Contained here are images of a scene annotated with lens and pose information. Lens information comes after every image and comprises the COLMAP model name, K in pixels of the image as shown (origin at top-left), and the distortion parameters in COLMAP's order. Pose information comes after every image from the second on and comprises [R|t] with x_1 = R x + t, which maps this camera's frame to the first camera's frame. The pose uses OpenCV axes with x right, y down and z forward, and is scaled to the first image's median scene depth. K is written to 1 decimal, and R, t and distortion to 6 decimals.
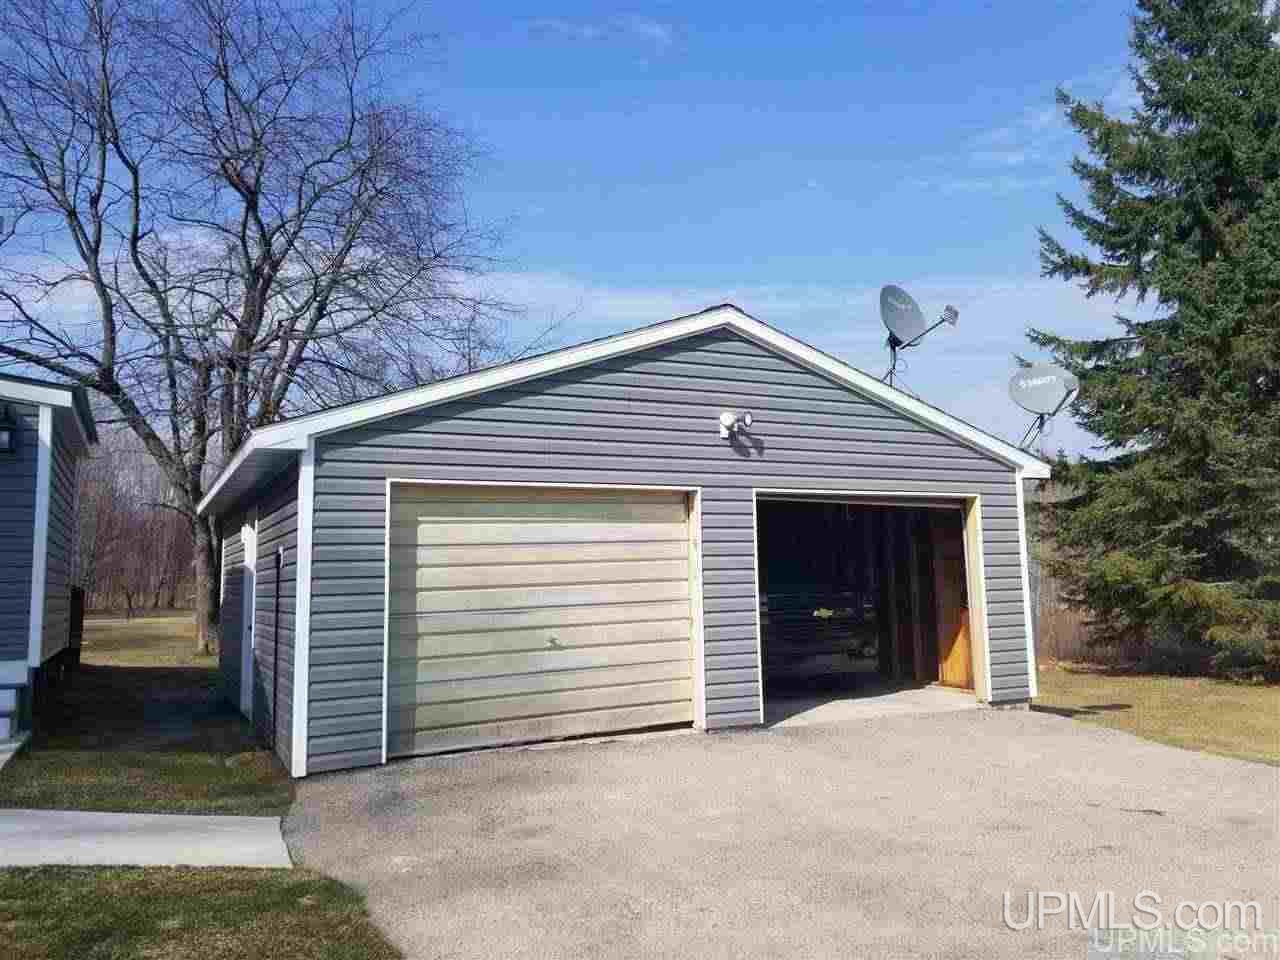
lens RADIAL K [[1040.9, 0, 649.9], [0, 1040.9, 461.9], [0, 0, 1]] dist [0.076260, -0.145612]
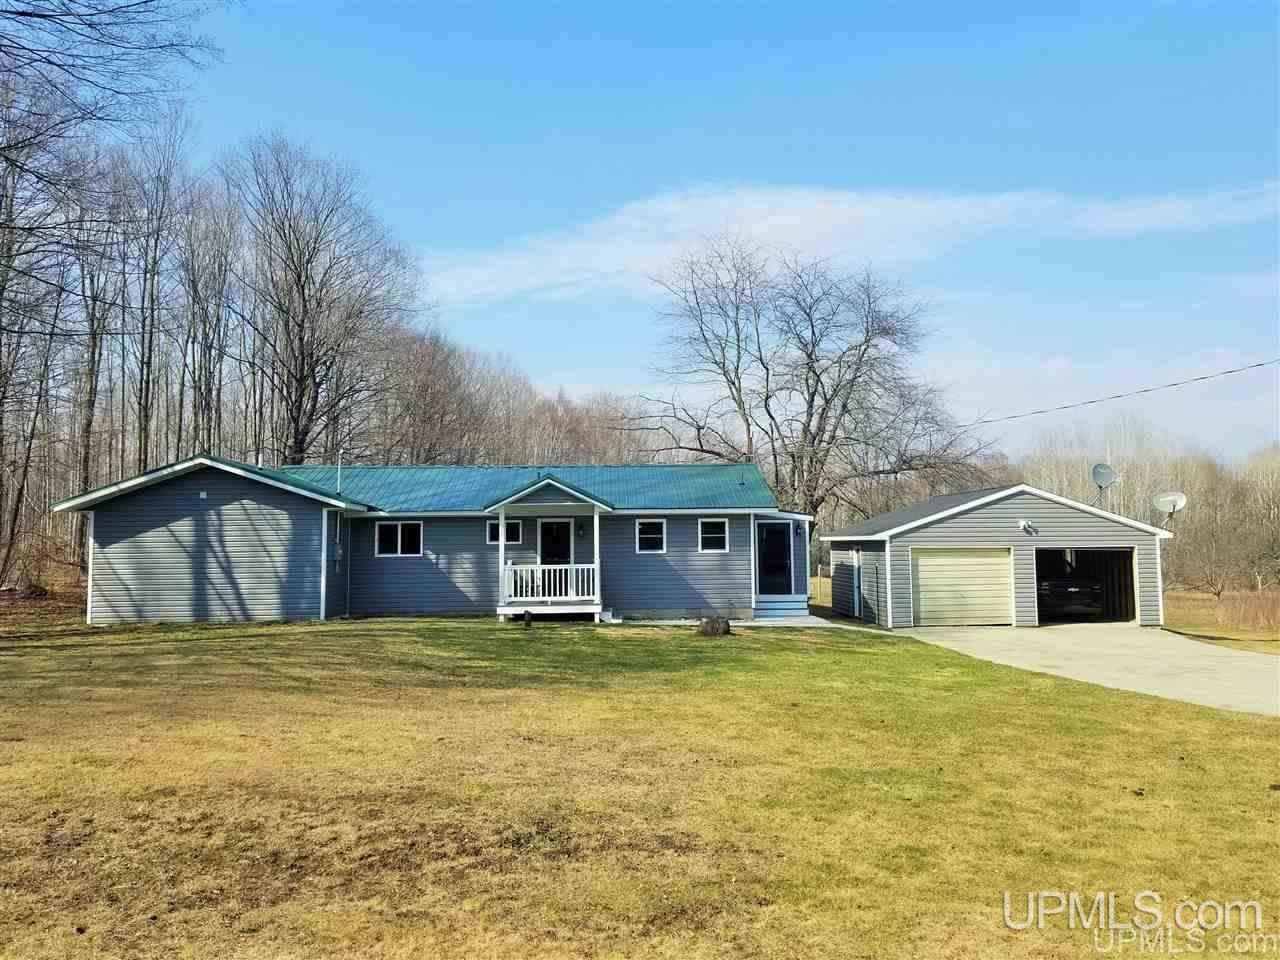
lens RADIAL K [[1040.9, 0, 649.9], [0, 1040.9, 461.9], [0, 0, 1]] dist [0.076260, -0.145612]
pose [[0.907306, -0.018262, -0.420075, 0.355380], [0.034522, 0.998919, 0.031137, -0.332464], [0.419052, -0.042752, 0.906955, -2.064601]]
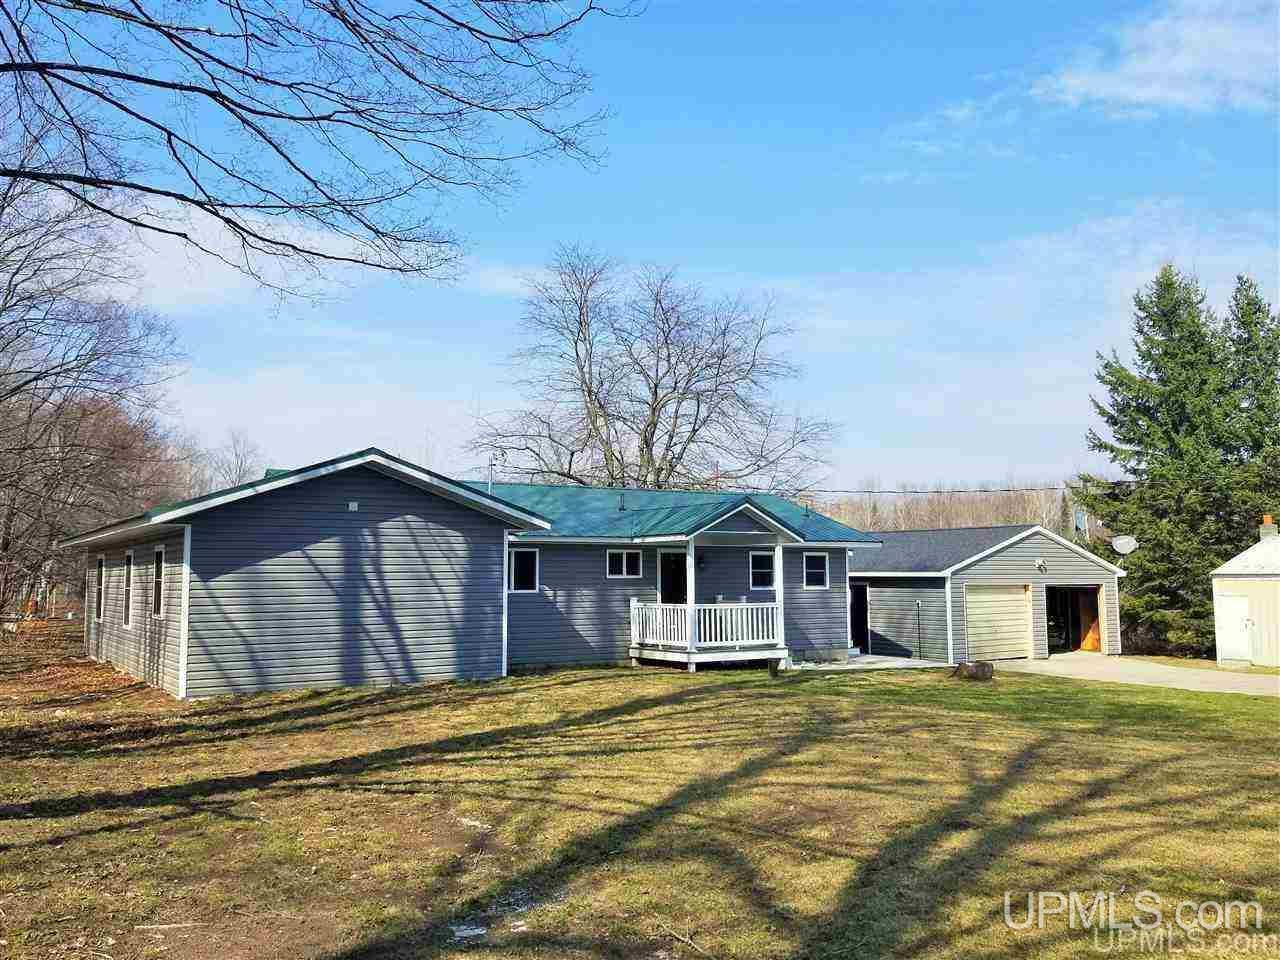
lens RADIAL K [[1040.9, 0, 649.9], [0, 1040.9, 461.9], [0, 0, 1]] dist [0.076260, -0.145612]
pose [[0.997466, 0.029765, 0.064621, -1.281465], [-0.029924, 0.999551, 0.001506, -0.304927], [-0.064547, -0.003436, 0.997909, -2.039872]]
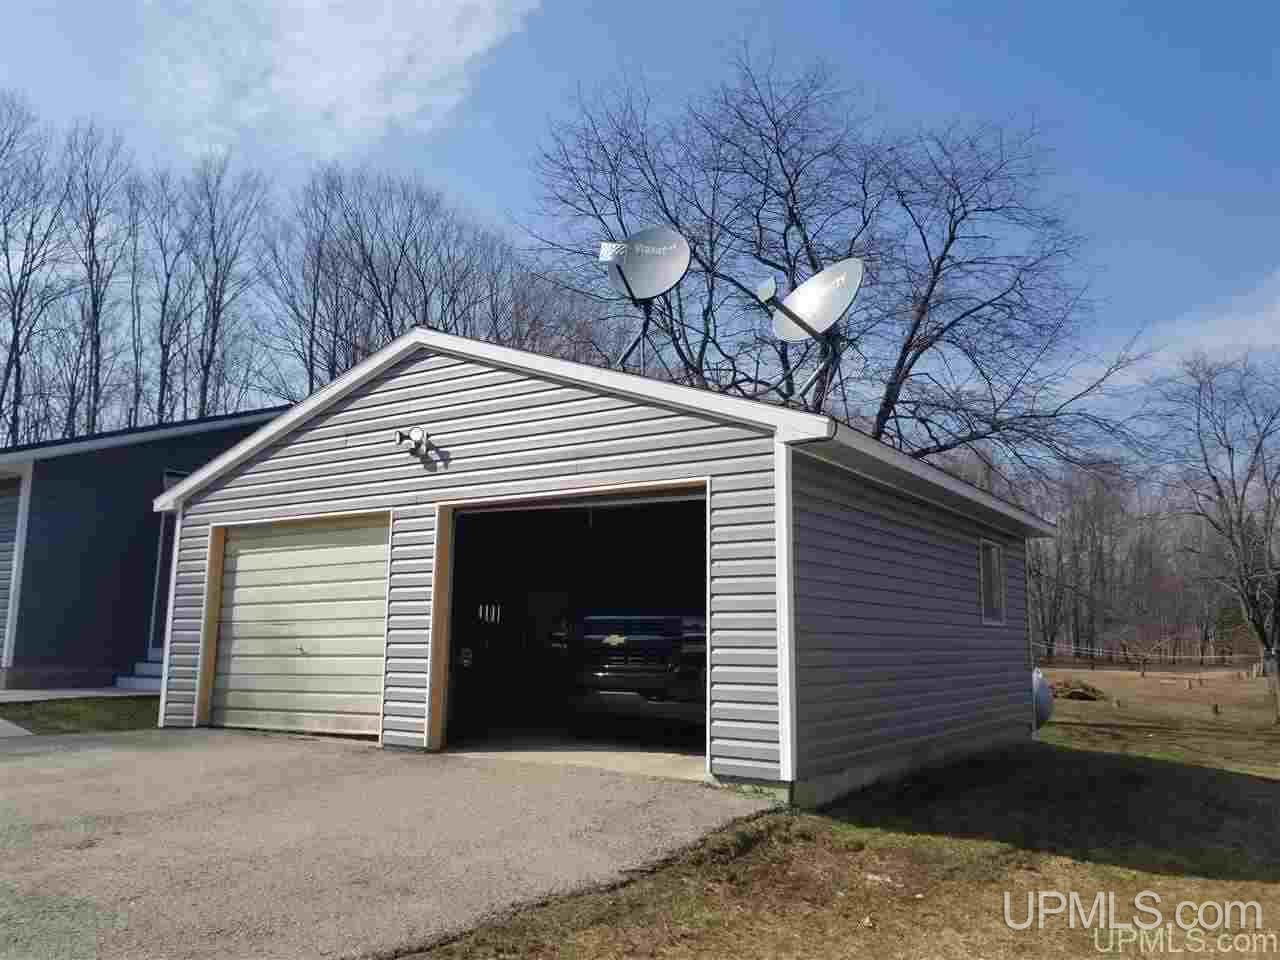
lens RADIAL K [[1040.9, 0, 649.9], [0, 1040.9, 461.9], [0, 0, 1]] dist [0.076260, -0.145612]
pose [[0.448333, -0.123814, -0.885250, 1.049789], [0.083275, 0.991839, -0.096547, 0.097671], [0.889979, -0.030434, 0.454984, 0.732609]]
